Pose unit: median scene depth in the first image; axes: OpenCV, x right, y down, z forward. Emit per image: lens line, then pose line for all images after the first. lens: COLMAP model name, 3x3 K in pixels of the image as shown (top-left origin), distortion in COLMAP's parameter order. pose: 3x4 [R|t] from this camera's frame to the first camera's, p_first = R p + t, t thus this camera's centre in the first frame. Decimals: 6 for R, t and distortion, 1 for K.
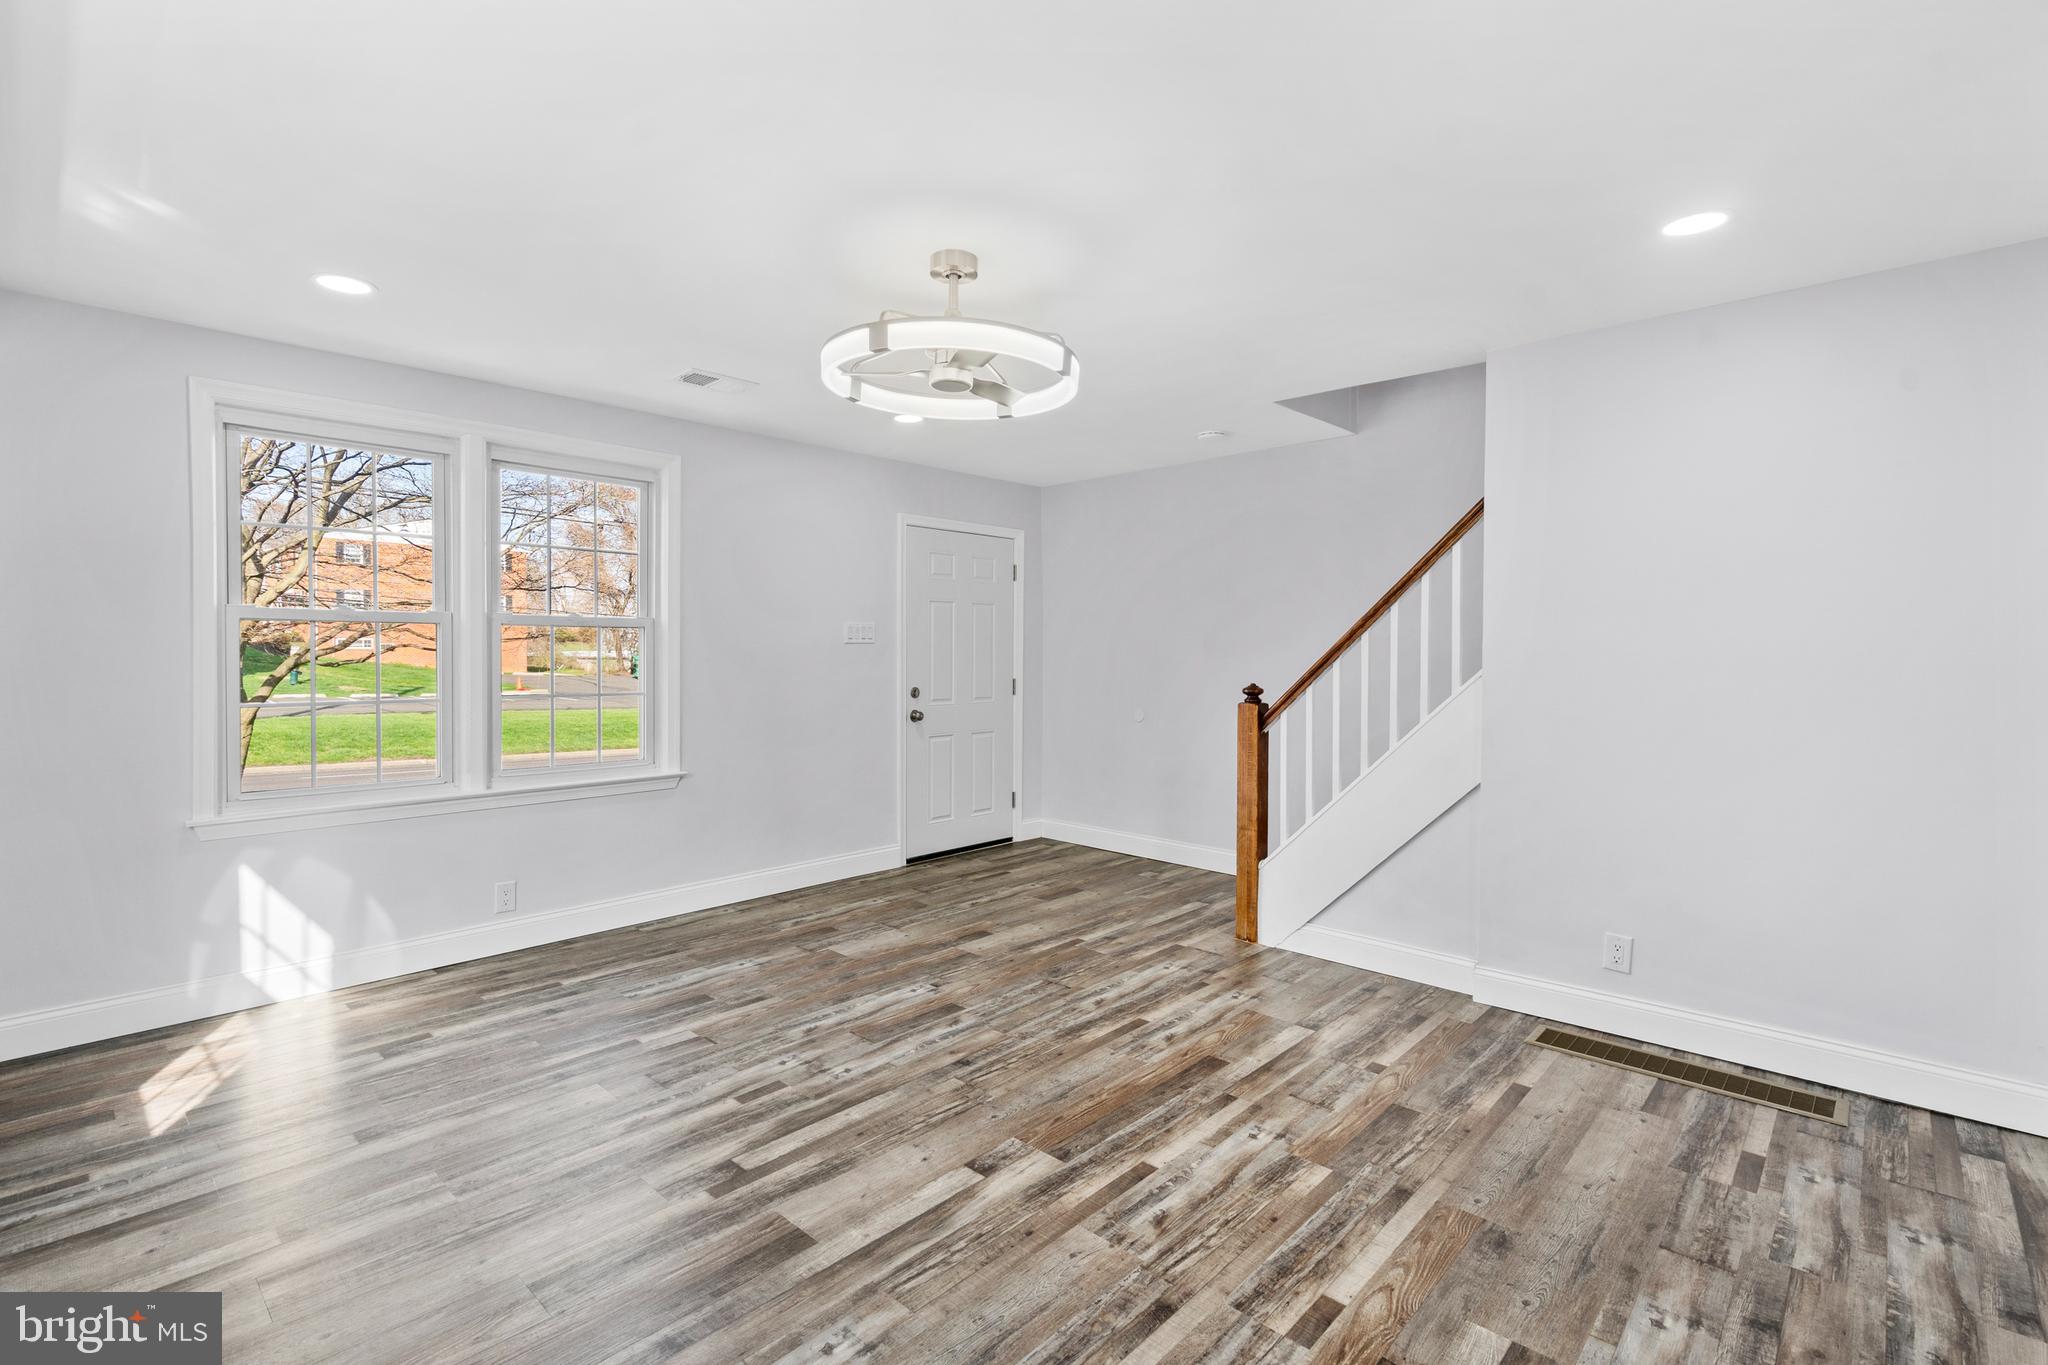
lens RADIAL K [[938.5, 0, 1017.2], [0, 938.5, 671.6], [0, 0, 1]] dist [-0.003529, 0.000060]
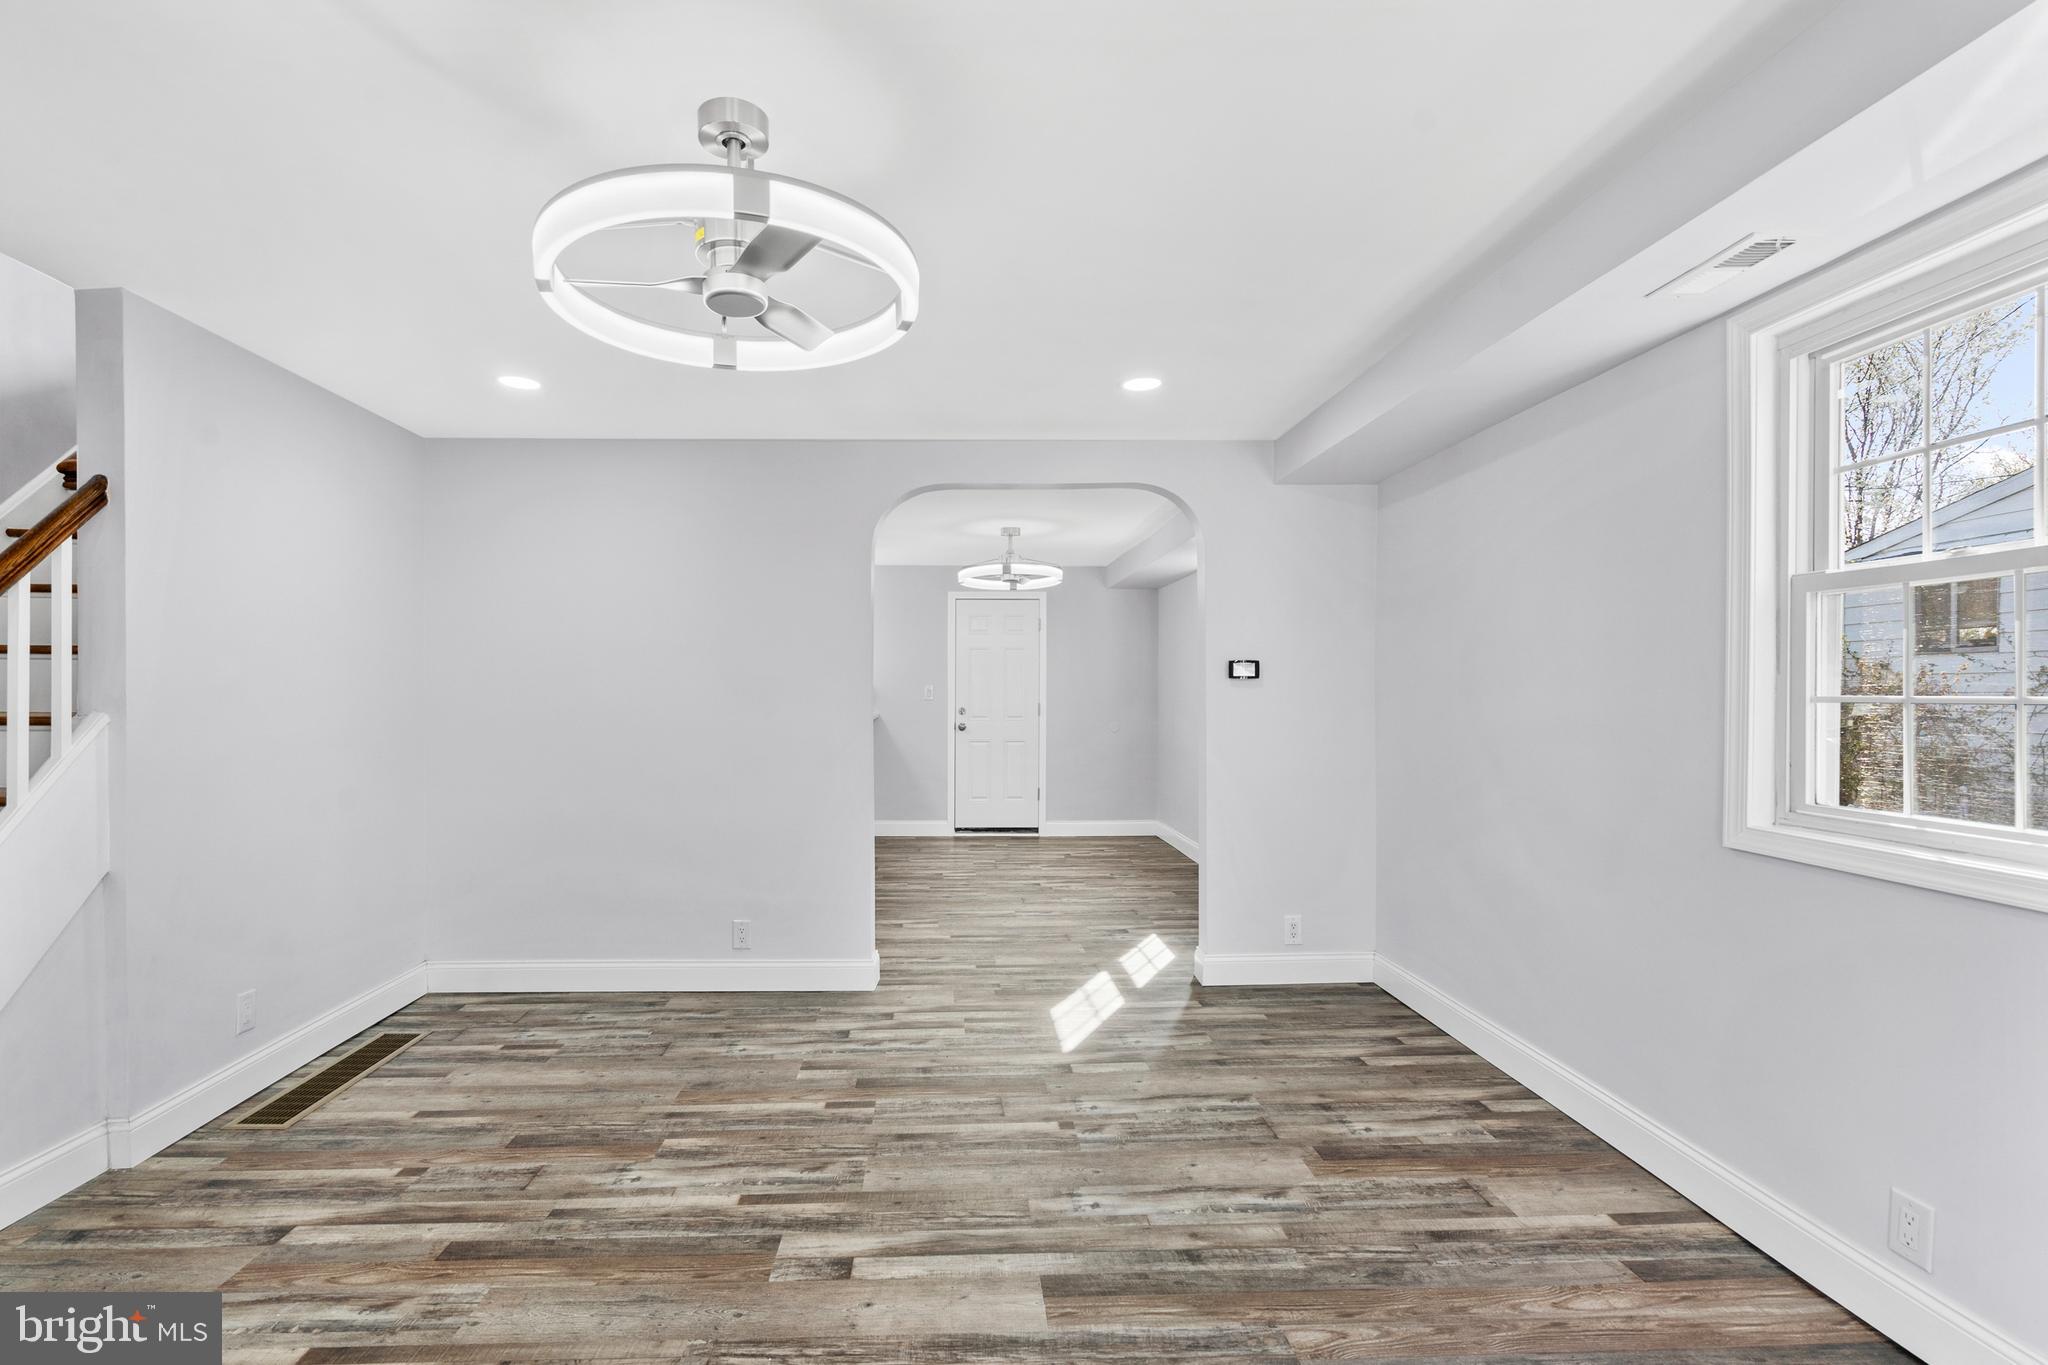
lens RADIAL K [[938.5, 0, 1017.2], [0, 938.5, 671.6], [0, 0, 1]] dist [-0.003529, 0.000060]
pose [[-0.739724, 0.011348, 0.672814, -0.789772], [0.013029, 0.999912, -0.002540, -0.048181], [-0.672784, 0.006887, -0.739807, 1.565226]]
